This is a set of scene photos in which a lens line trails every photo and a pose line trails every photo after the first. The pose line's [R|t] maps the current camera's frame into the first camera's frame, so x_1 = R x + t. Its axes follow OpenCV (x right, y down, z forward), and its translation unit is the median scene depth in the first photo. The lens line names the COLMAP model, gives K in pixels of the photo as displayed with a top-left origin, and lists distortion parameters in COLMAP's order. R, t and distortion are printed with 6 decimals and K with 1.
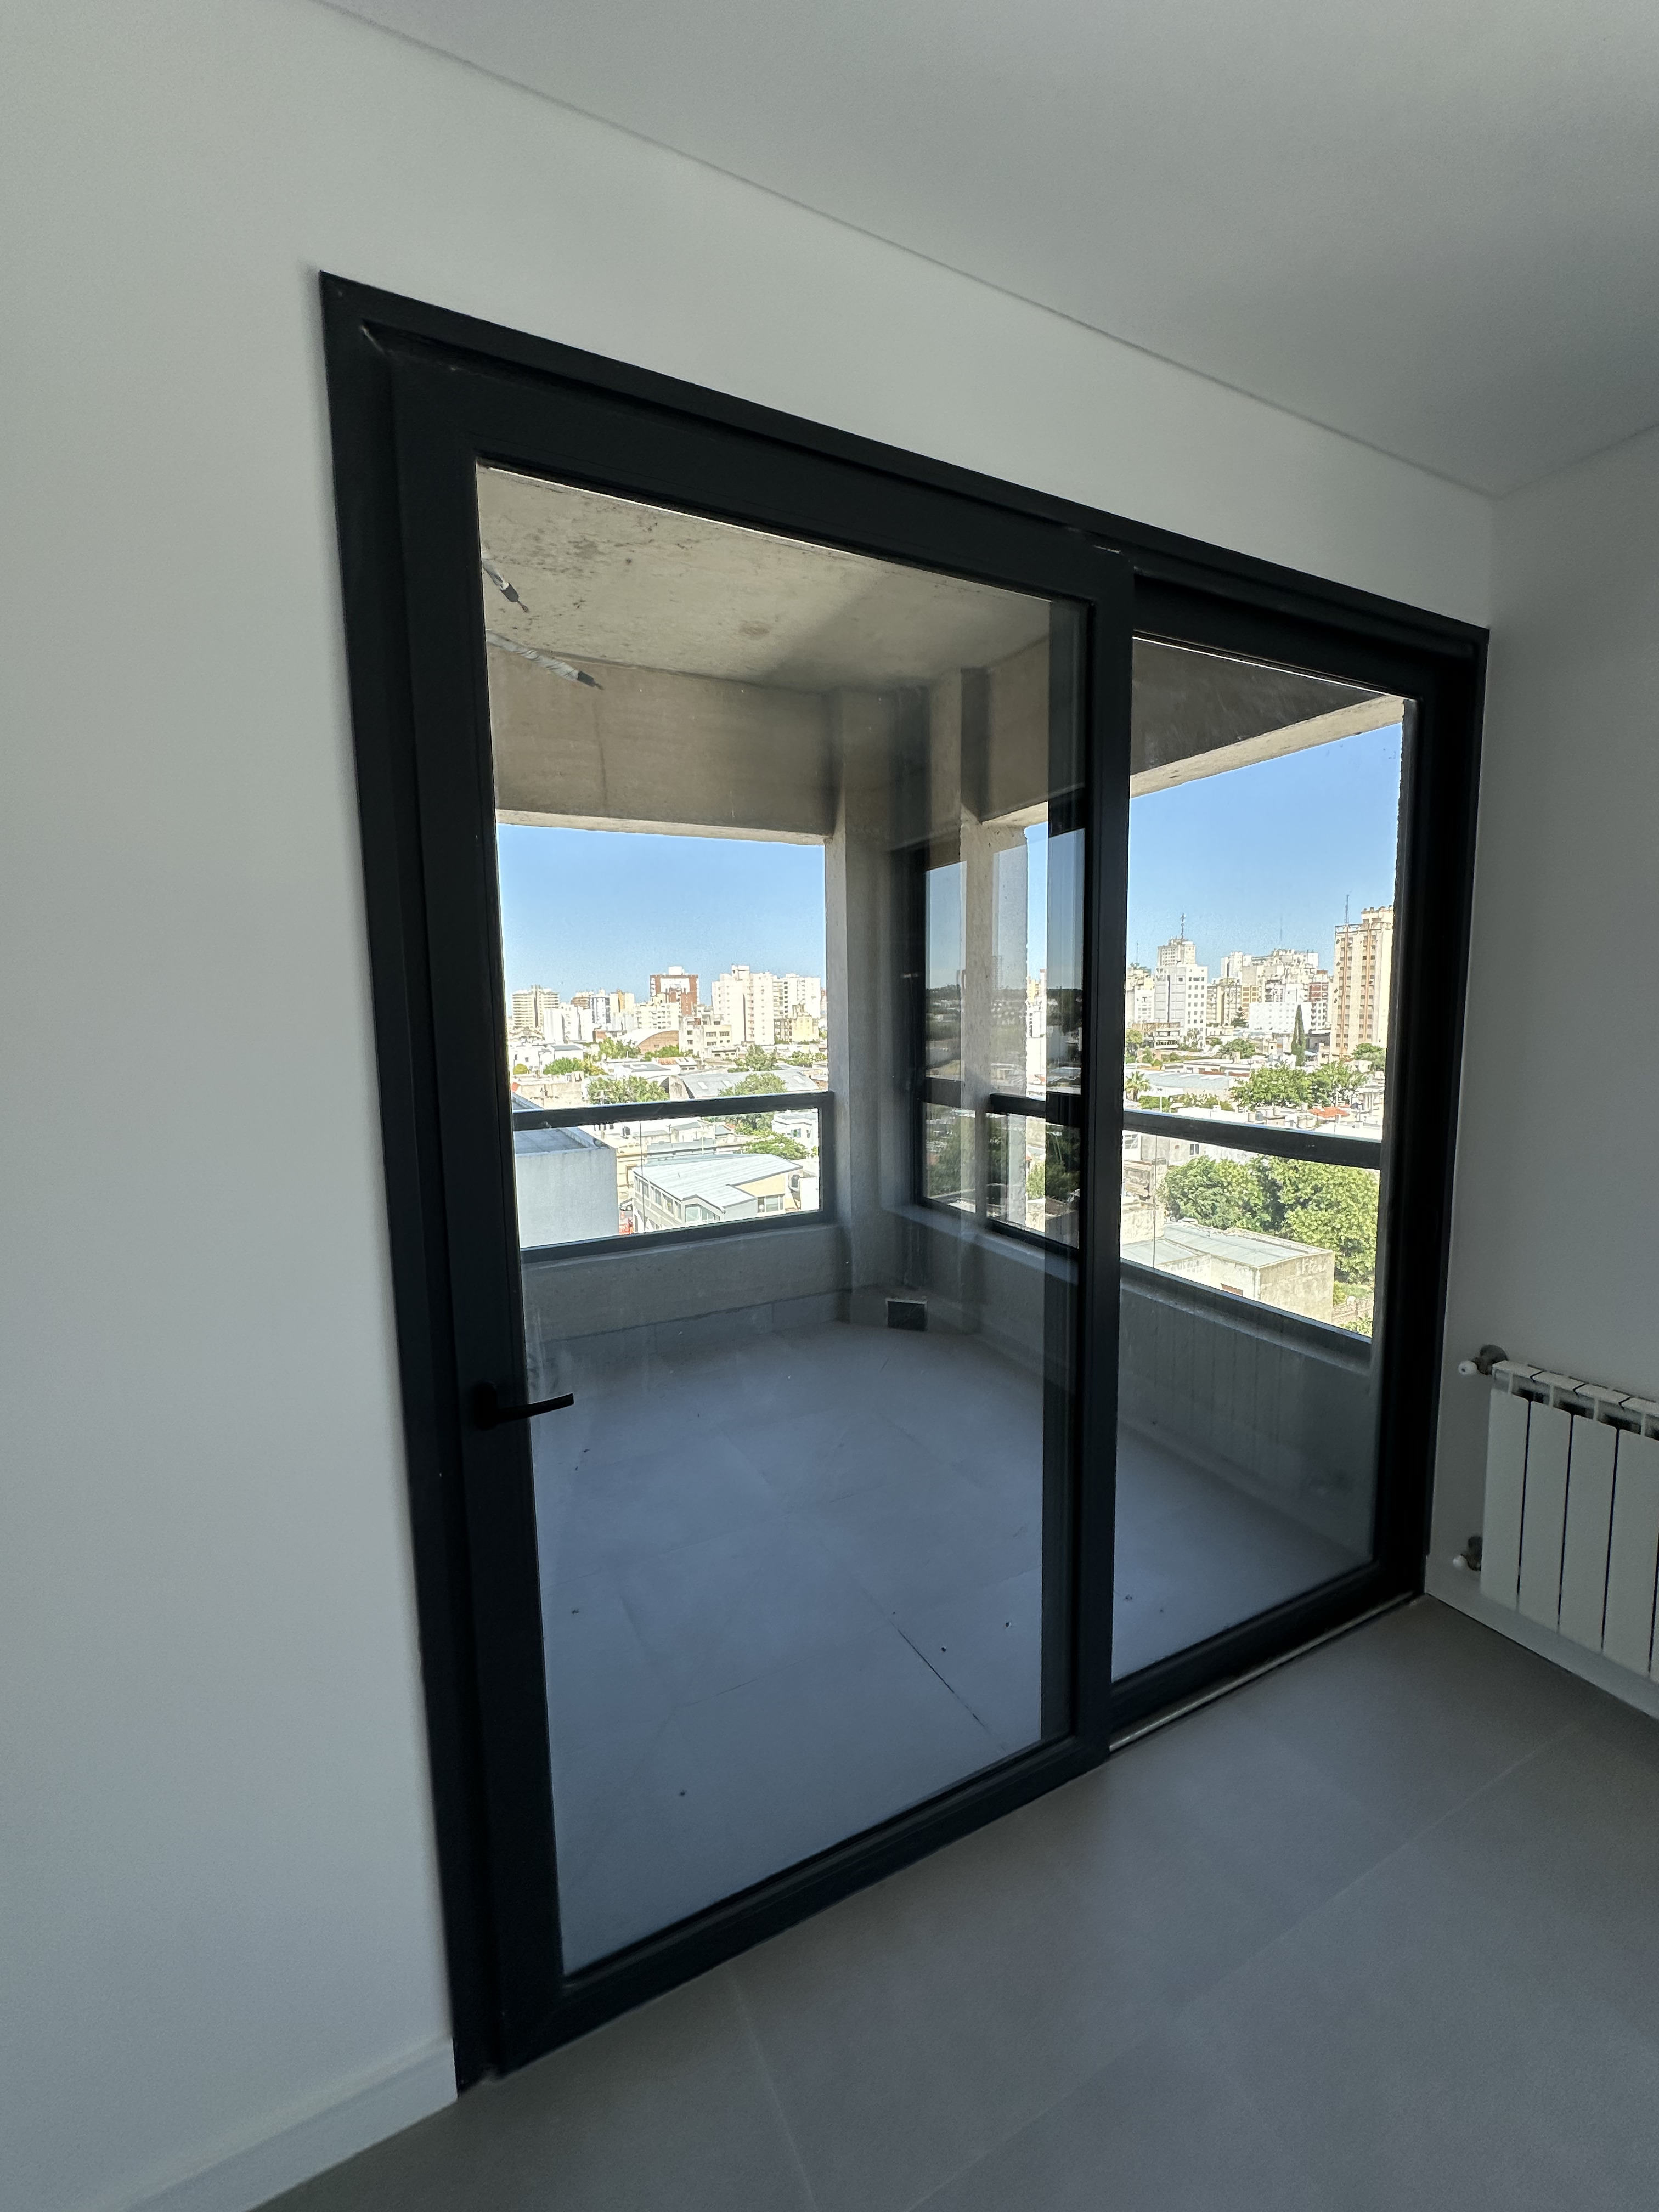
lens RADIAL K [[883.4, 0, 829.5], [0, 883.4, 1106.0], [0, 0, 1]] dist [-0.004636, 0.000029]
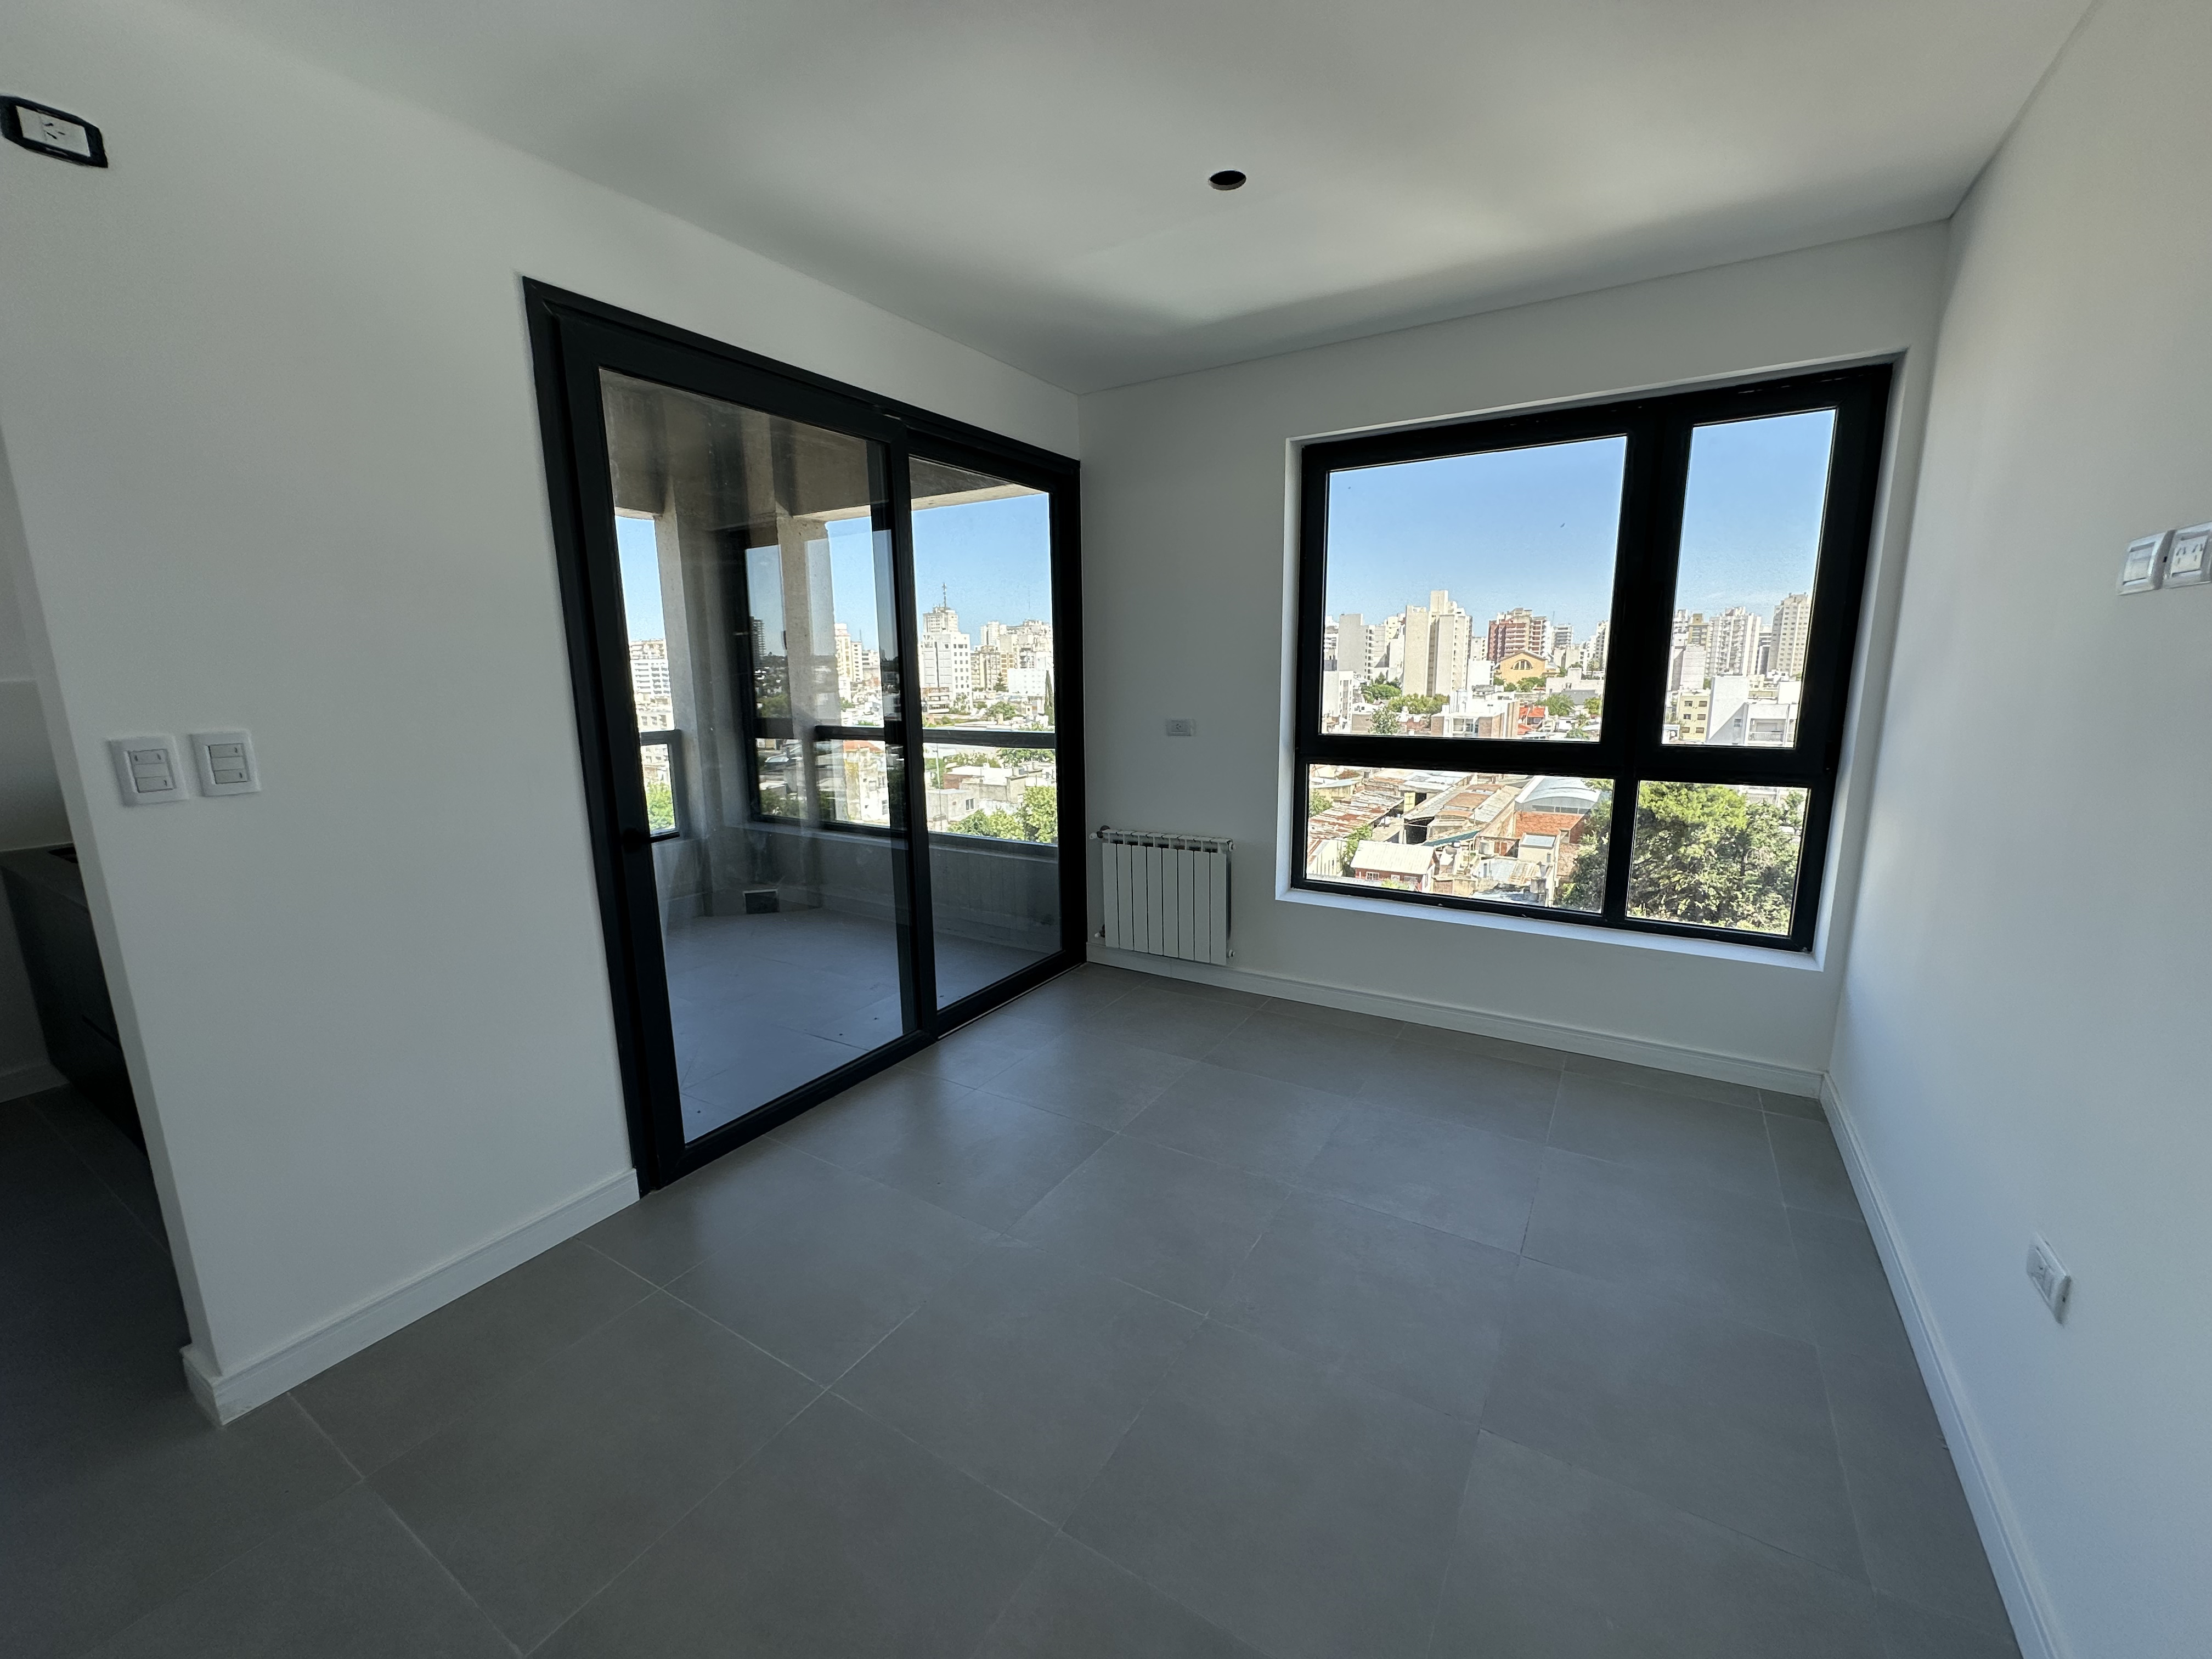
lens RADIAL K [[883.4, 0, 1110.7], [0, 883.4, 828.2], [0, 0, 1]] dist [-0.004636, 0.000029]
pose [[0.849580, -0.089850, 0.519751, -0.138336], [0.057212, 0.995268, 0.078535, 0.058602], [-0.524348, -0.036986, 0.850701, -0.351400]]
